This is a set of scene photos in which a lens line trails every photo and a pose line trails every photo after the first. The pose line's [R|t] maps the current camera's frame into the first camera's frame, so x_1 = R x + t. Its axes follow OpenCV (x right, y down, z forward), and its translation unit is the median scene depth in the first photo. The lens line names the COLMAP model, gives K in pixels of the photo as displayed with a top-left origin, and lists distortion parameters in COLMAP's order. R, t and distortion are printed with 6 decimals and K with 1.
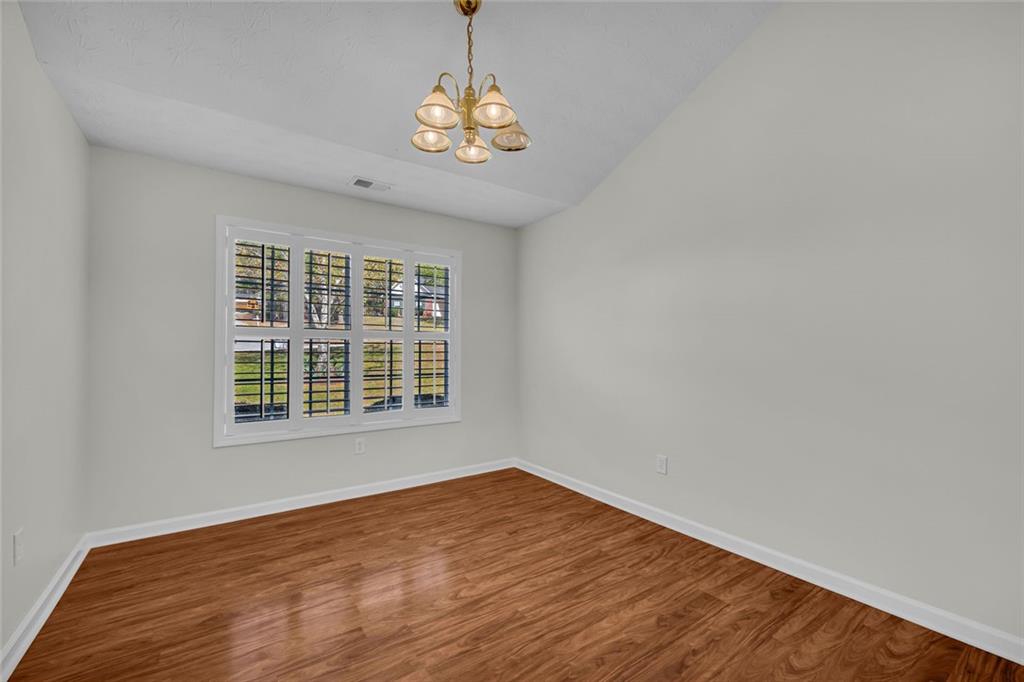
lens RADIAL K [[425.1, 0, 512.2], [0, 425.1, 351.4], [0, 0, 1]] dist [-0.004029, -0.000636]
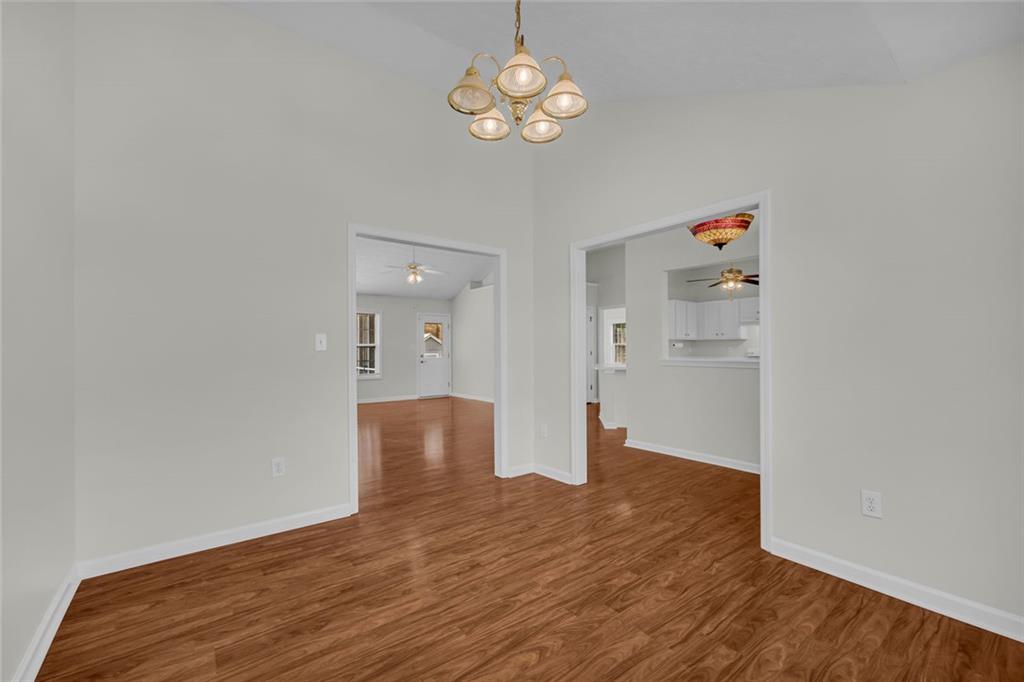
lens RADIAL K [[425.1, 0, 512.9], [0, 425.1, 339.3], [0, 0, 1]] dist [-0.004029, -0.000636]
pose [[-0.998511, 0.002715, -0.054488, -0.040769], [0.003553, 0.999877, -0.015284, -0.010096], [0.054440, -0.015455, -0.998397, 2.020824]]
